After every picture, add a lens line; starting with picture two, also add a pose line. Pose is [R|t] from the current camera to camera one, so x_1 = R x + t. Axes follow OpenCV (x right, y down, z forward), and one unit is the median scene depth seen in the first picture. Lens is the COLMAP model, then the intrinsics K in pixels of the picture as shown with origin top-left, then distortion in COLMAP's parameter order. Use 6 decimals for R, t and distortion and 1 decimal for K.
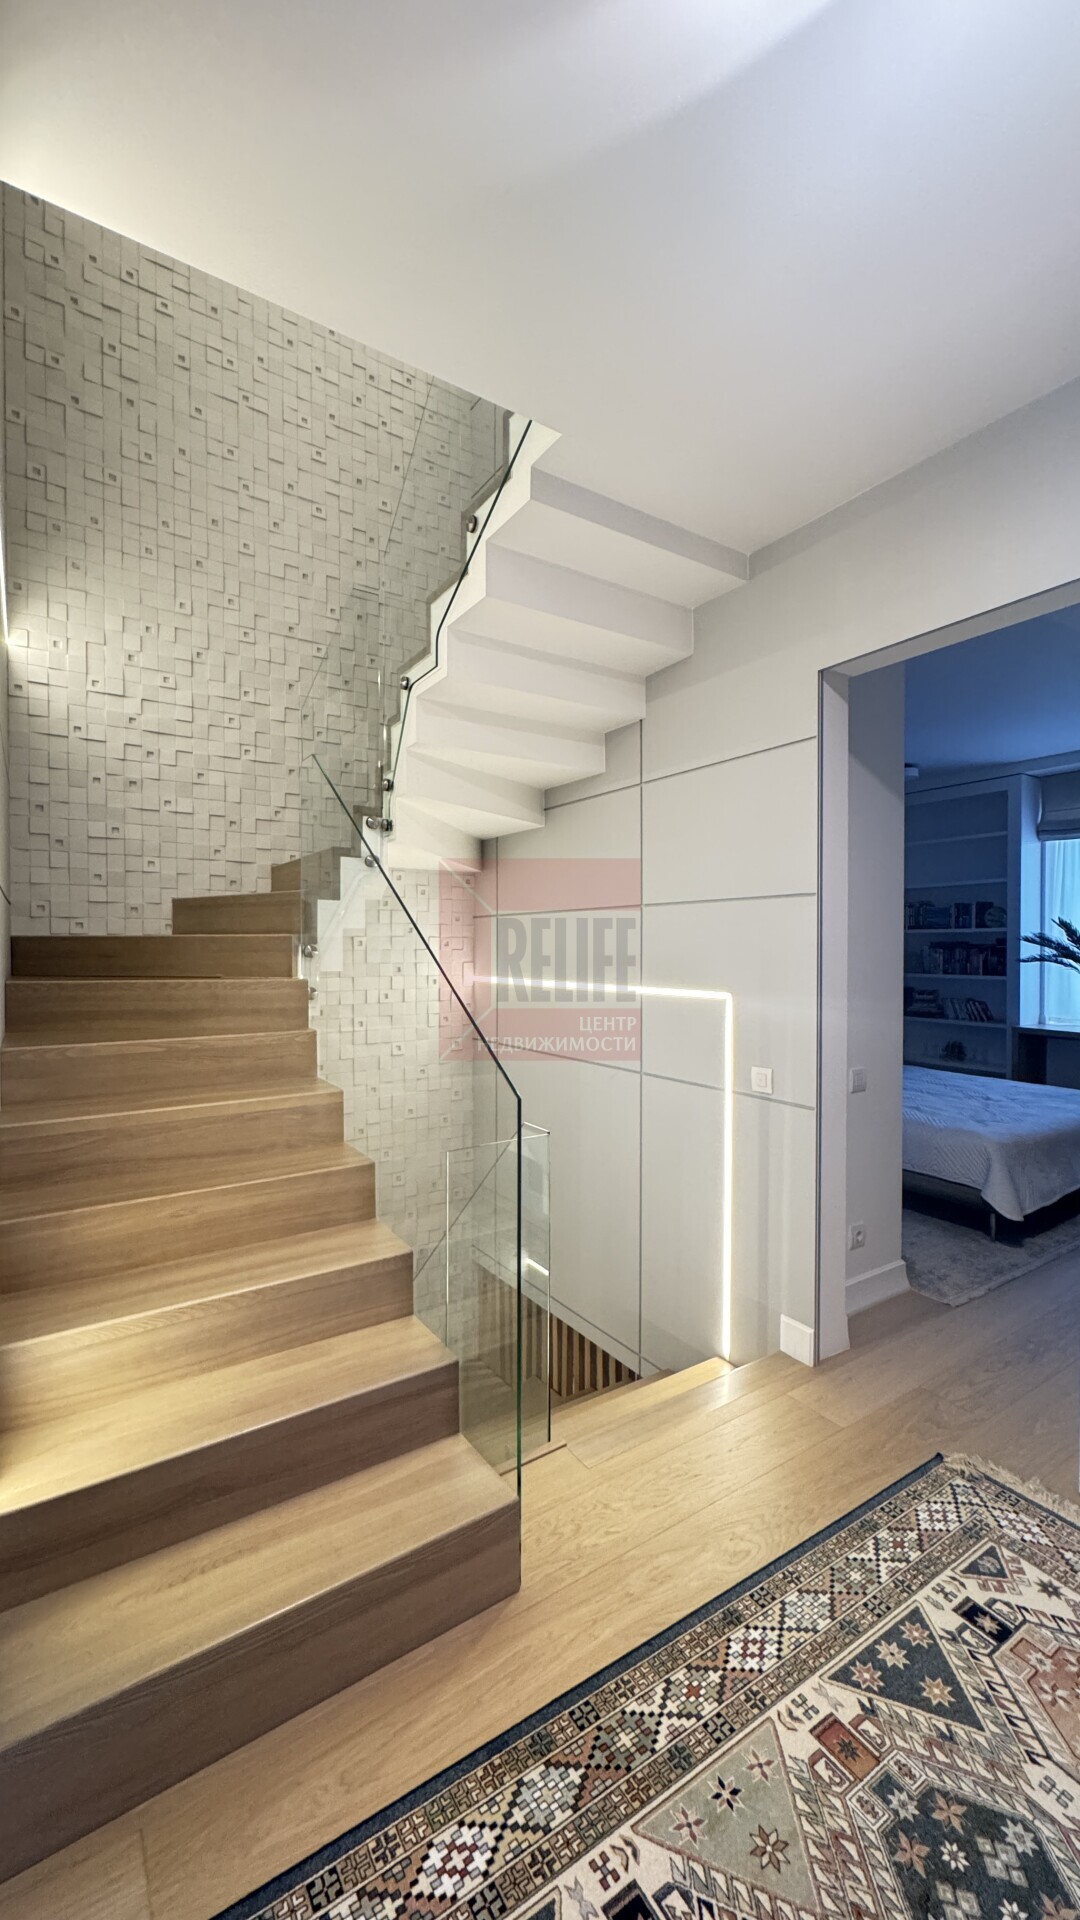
lens RADIAL K [[765.3, 0, 541.2], [0, 765.3, 957.7], [0, 0, 1]] dist [-0.002843, 0.000677]
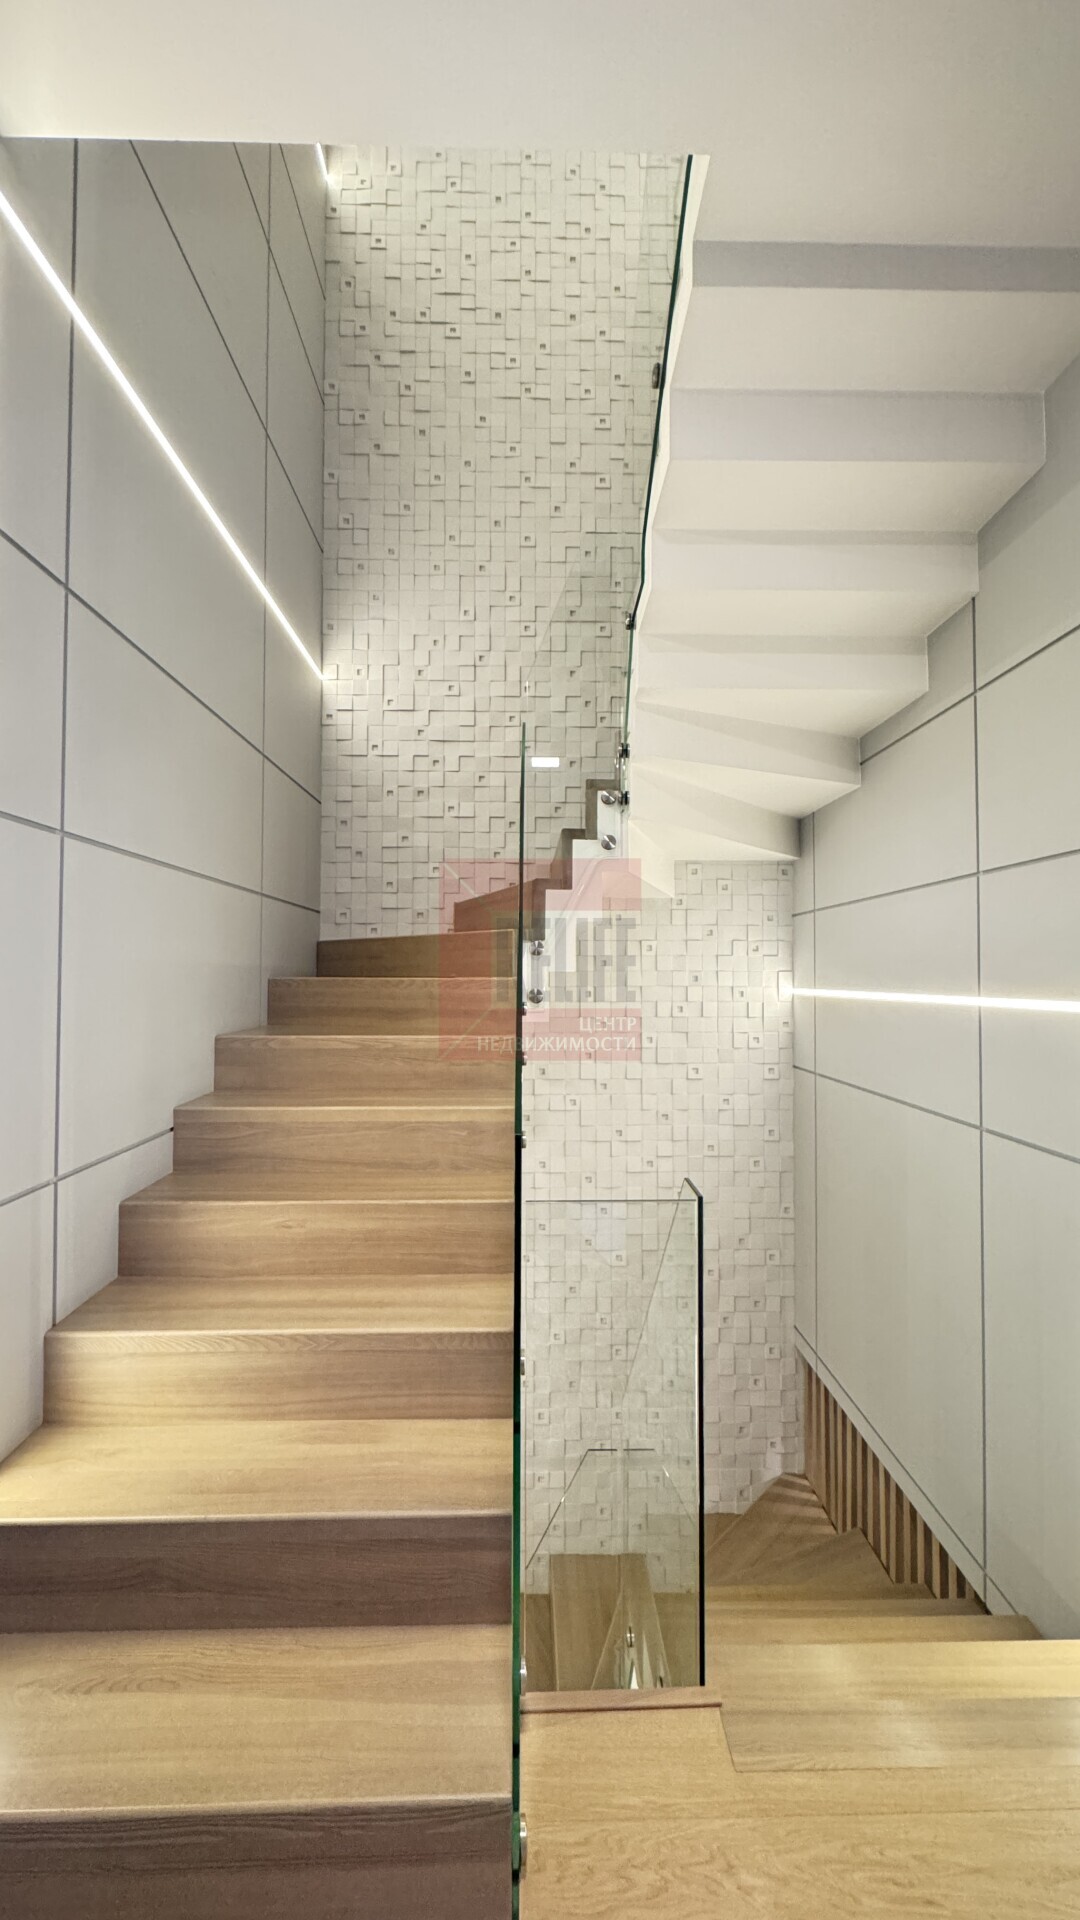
lens RADIAL K [[765.3, 0, 539.2], [0, 765.3, 956.8], [0, 0, 1]] dist [-0.002843, 0.000677]
pose [[0.845716, -0.011155, -0.533517, 0.157664], [-0.009732, 0.999293, -0.036321, 0.030764], [0.533544, 0.035910, 0.845009, 0.235952]]
